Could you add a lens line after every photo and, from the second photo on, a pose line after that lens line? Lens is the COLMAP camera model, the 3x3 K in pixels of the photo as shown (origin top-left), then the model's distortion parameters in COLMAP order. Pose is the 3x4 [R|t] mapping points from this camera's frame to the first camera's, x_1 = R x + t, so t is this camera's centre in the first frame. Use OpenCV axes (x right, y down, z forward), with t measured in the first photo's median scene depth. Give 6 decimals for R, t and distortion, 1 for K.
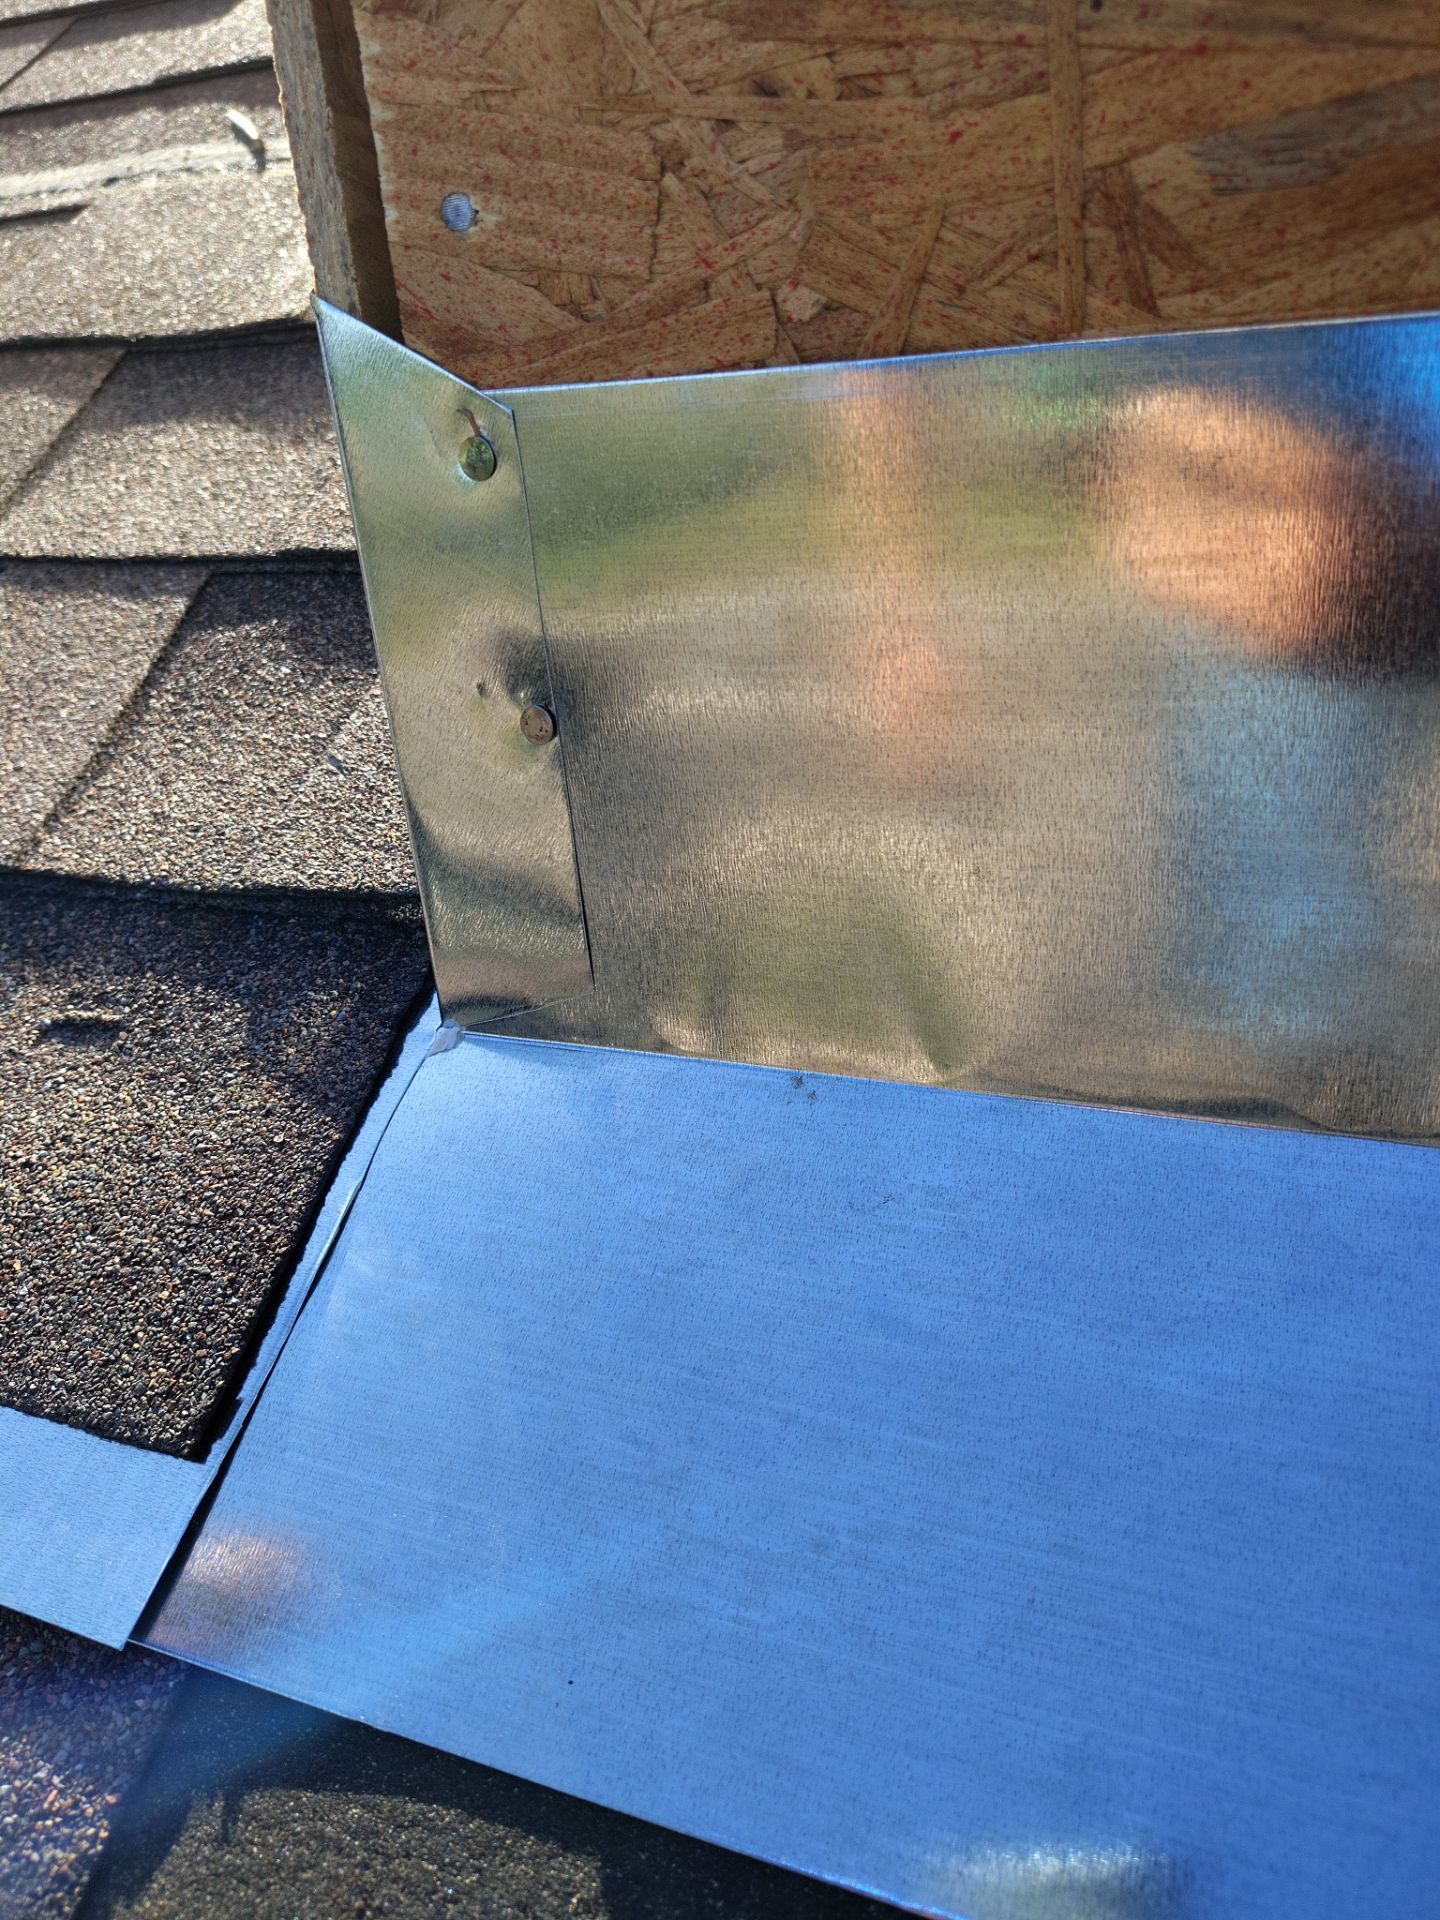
lens RADIAL K [[1372.2, 0, 720.0], [0, 1372.2, 960.0], [0, 0, 1]] dist [-0.032951, 0.000347]
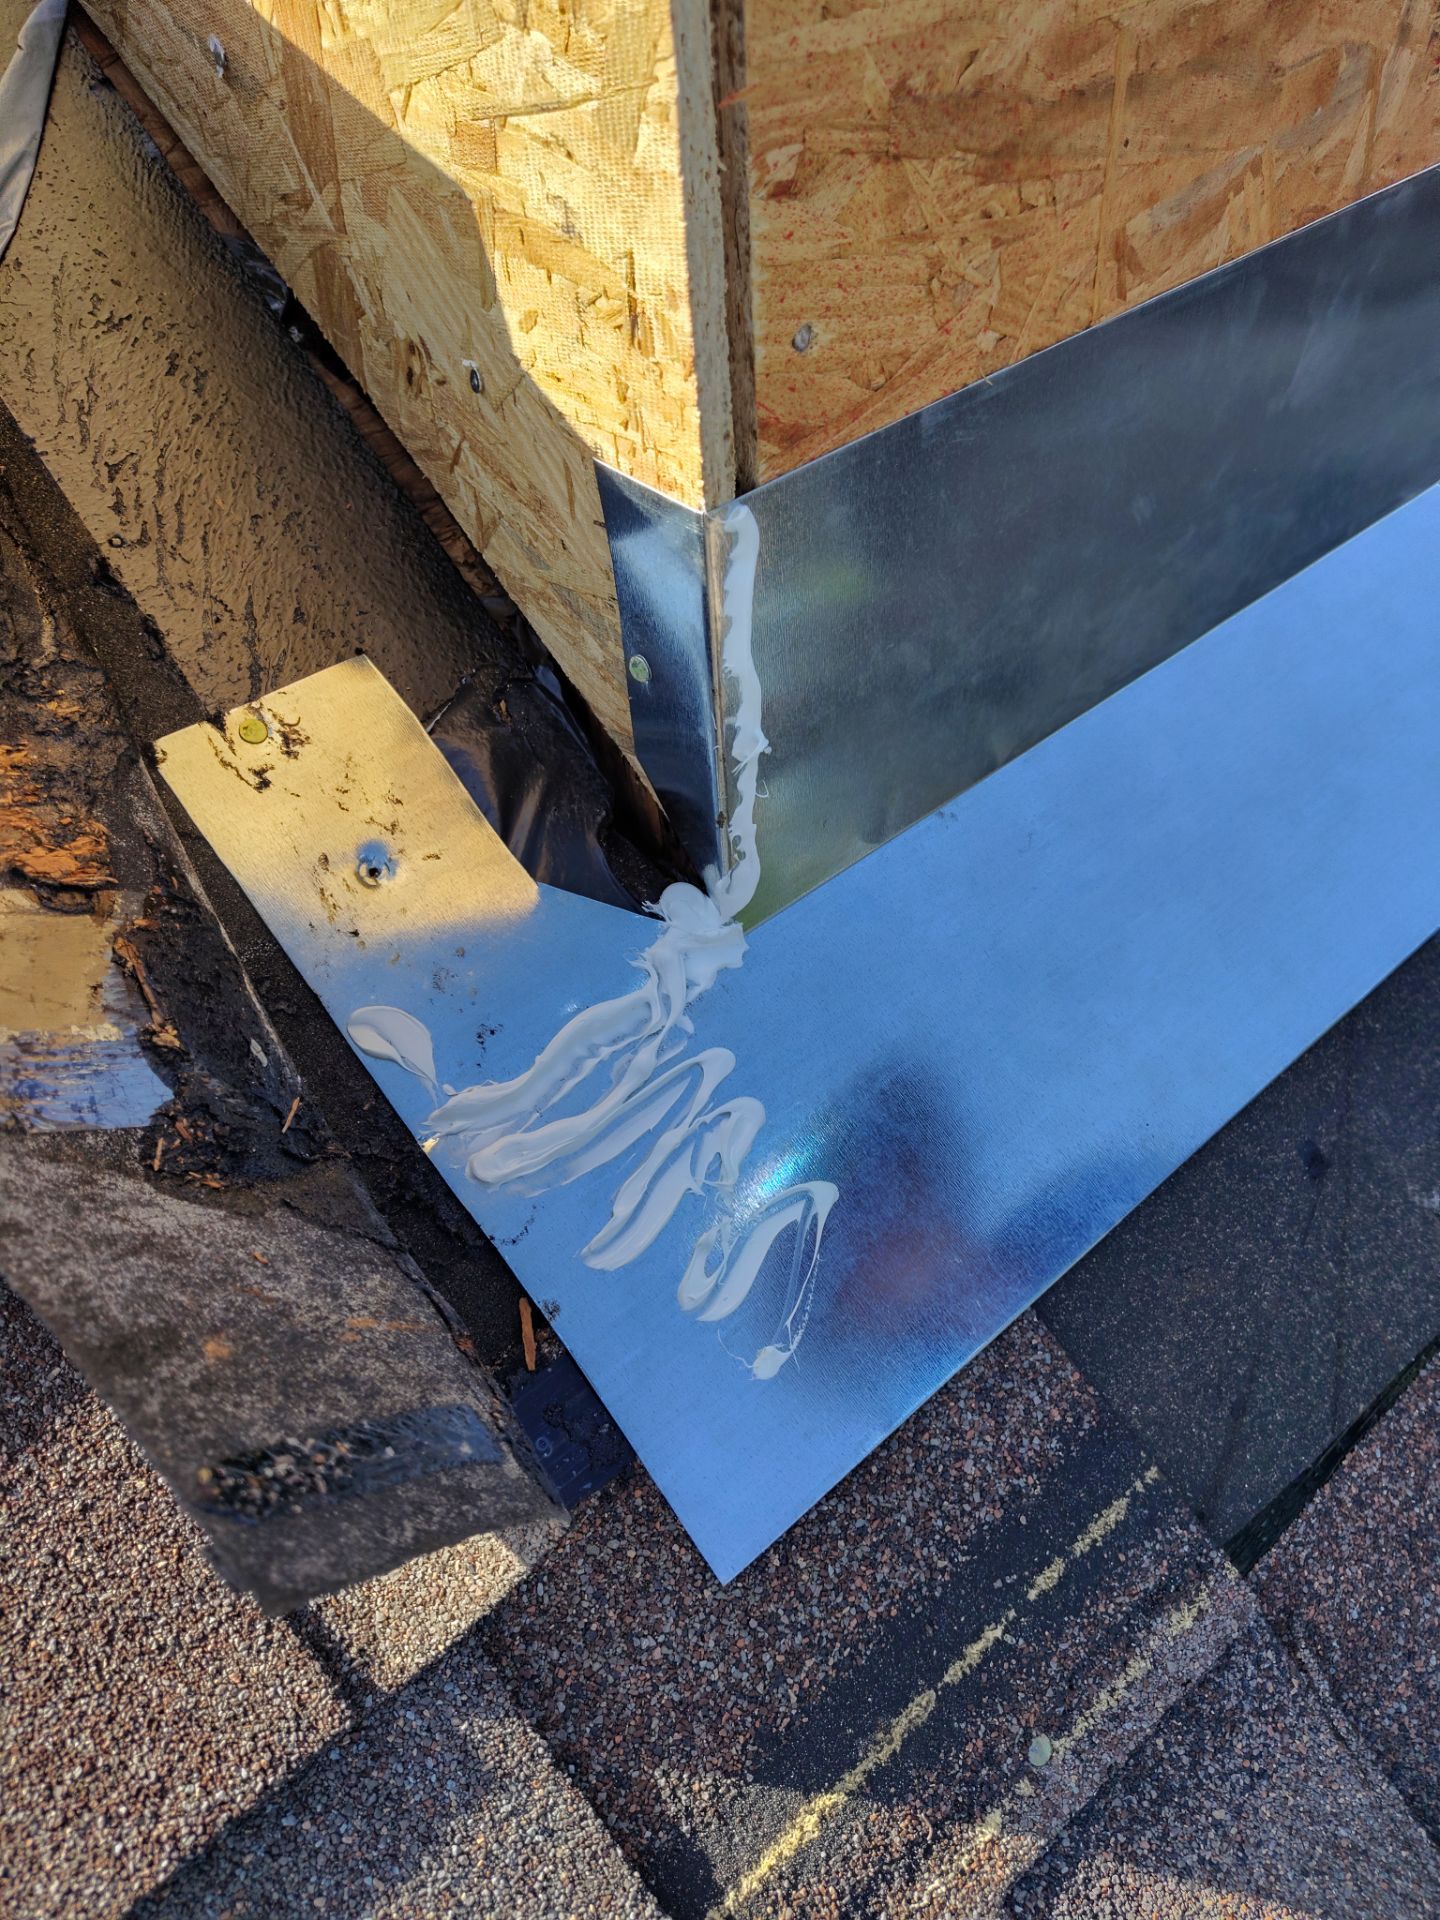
lens RADIAL K [[1372.2, 0, 720.0], [0, 1372.2, 960.0], [0, 0, 1]] dist [-0.032951, 0.000347]
pose [[0.456426, -0.599545, 0.657435, -1.312548], [0.413332, 0.797195, 0.440041, -0.631023], [-0.787929, 0.070893, 0.611672, 0.299856]]
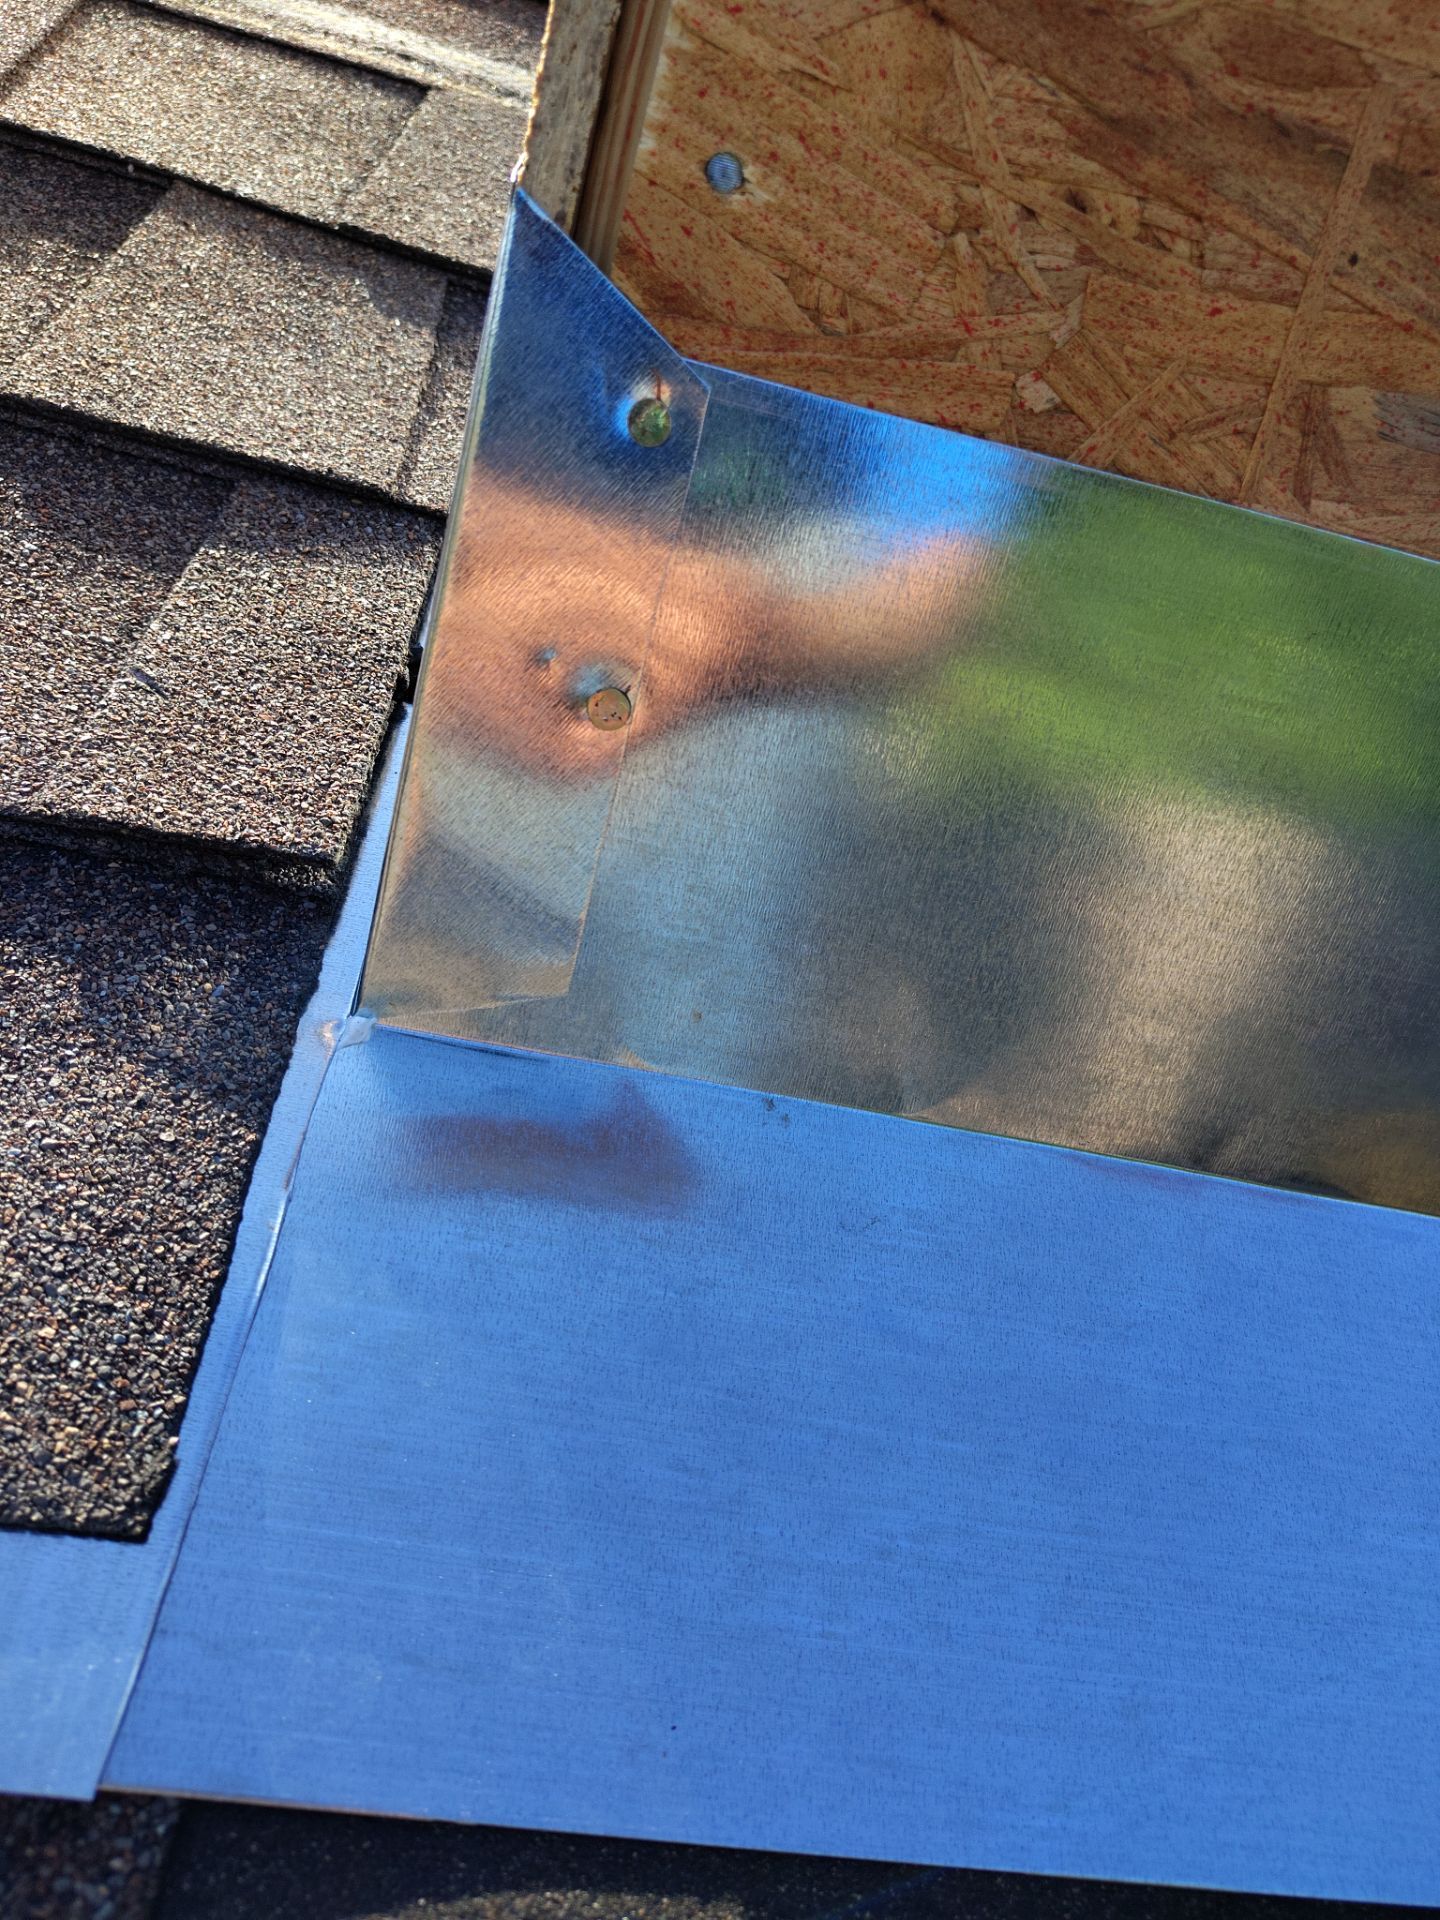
lens RADIAL K [[1396.7, 0, 720.0], [0, 1396.7, 960.0], [0, 0, 1]] dist [-0.024169, -0.001166]
pose [[0.844424, 0.111301, 0.523985, -0.596596], [-0.102643, 0.993670, -0.045654, 0.037847], [-0.525750, -0.015232, 0.850503, 0.156801]]
